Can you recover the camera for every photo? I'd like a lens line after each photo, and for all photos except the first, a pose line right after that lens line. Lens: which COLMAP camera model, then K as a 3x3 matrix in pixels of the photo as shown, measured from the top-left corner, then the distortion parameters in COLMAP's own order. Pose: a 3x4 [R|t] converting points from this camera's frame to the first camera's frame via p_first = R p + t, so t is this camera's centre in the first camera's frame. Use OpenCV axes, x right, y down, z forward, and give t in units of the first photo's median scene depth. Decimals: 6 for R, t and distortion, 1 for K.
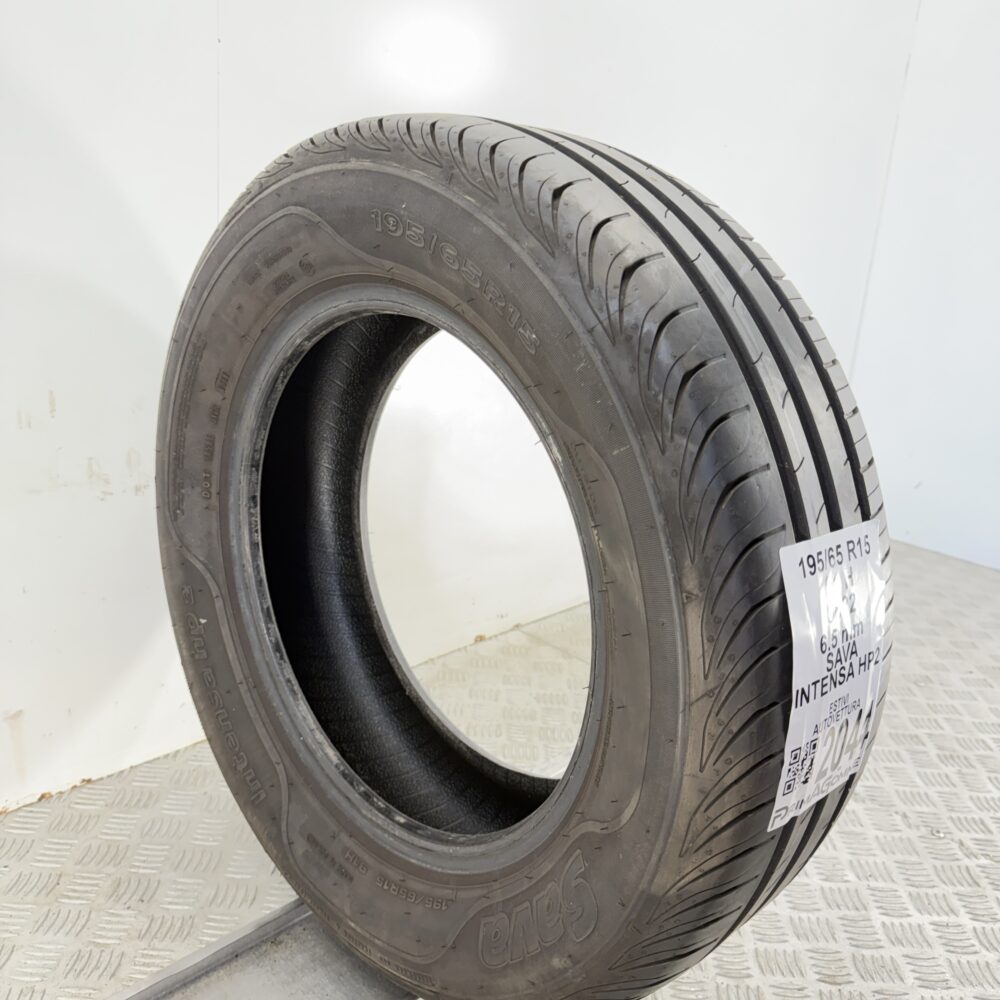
lens RADIAL K [[951.7, 0, 497.0], [0, 951.7, 498.0], [0, 0, 1]] dist [0.073497, 0.000000]
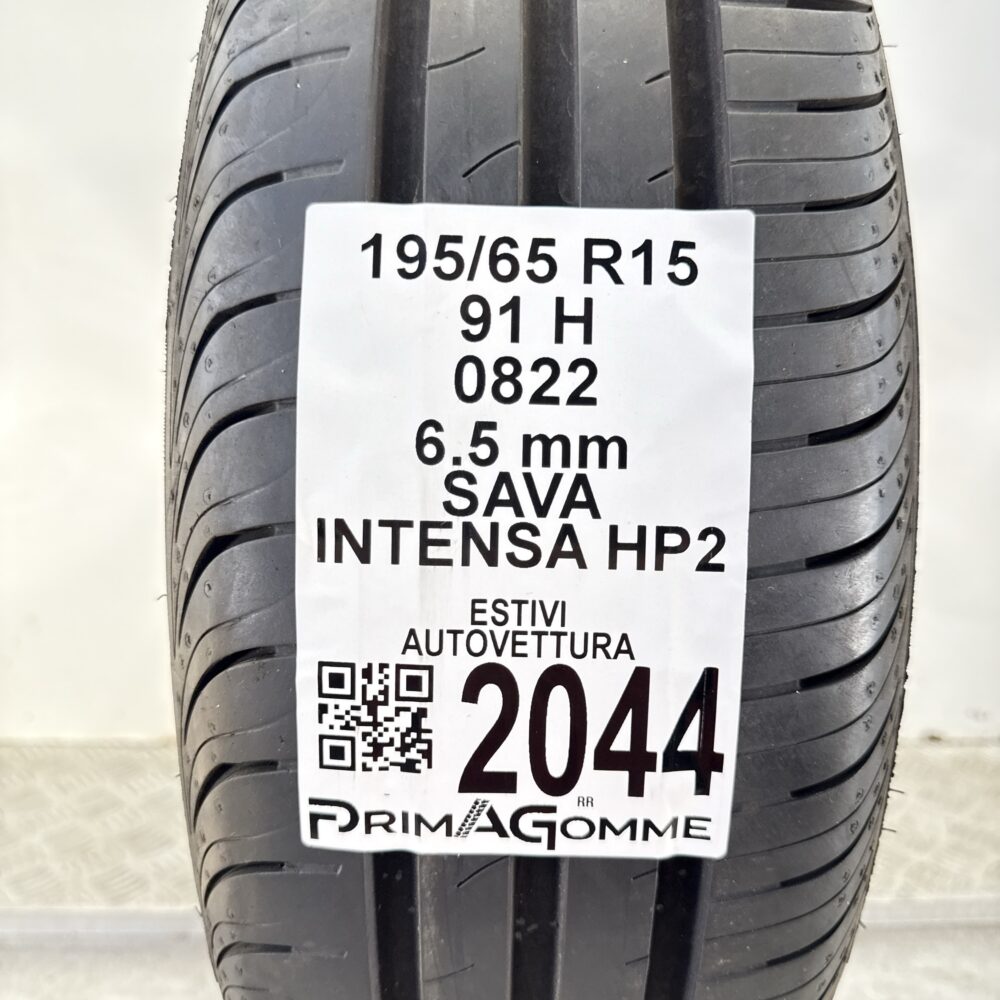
lens RADIAL K [[951.7, 0, 519.0], [0, 951.7, 506.8], [0, 0, 1]] dist [0.073497, 0.000000]
pose [[0.723892, 0.072814, -0.686060, 0.651722], [-0.155278, 0.986096, -0.059183, 0.195312], [0.672212, 0.149372, 0.725134, 0.698297]]
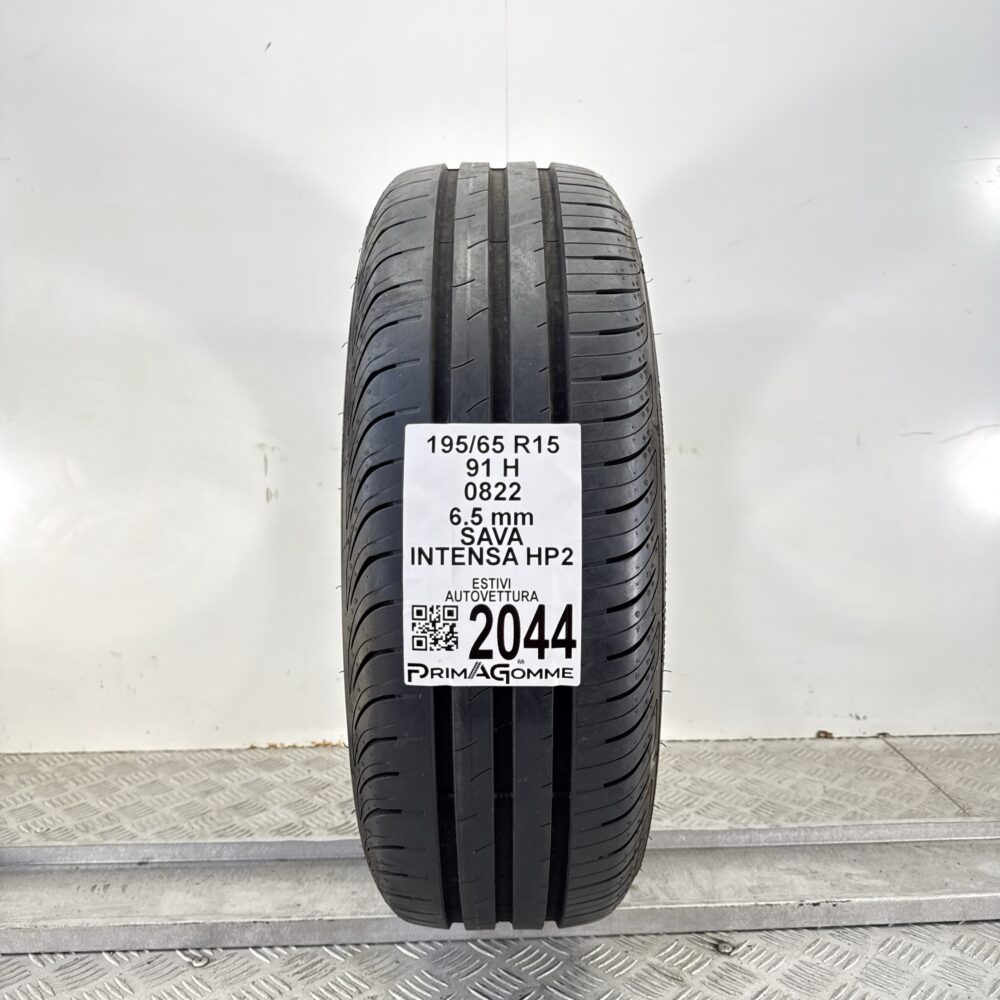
lens RADIAL K [[951.7, 0, 503.8], [0, 951.7, 501.2], [0, 0, 1]] dist [0.073497, 0.000000]
pose [[0.713061, -0.004809, -0.701086, 1.124575], [-0.135433, 0.980197, -0.144471, 0.279355], [0.687897, 0.197967, 0.698289, 0.256848]]
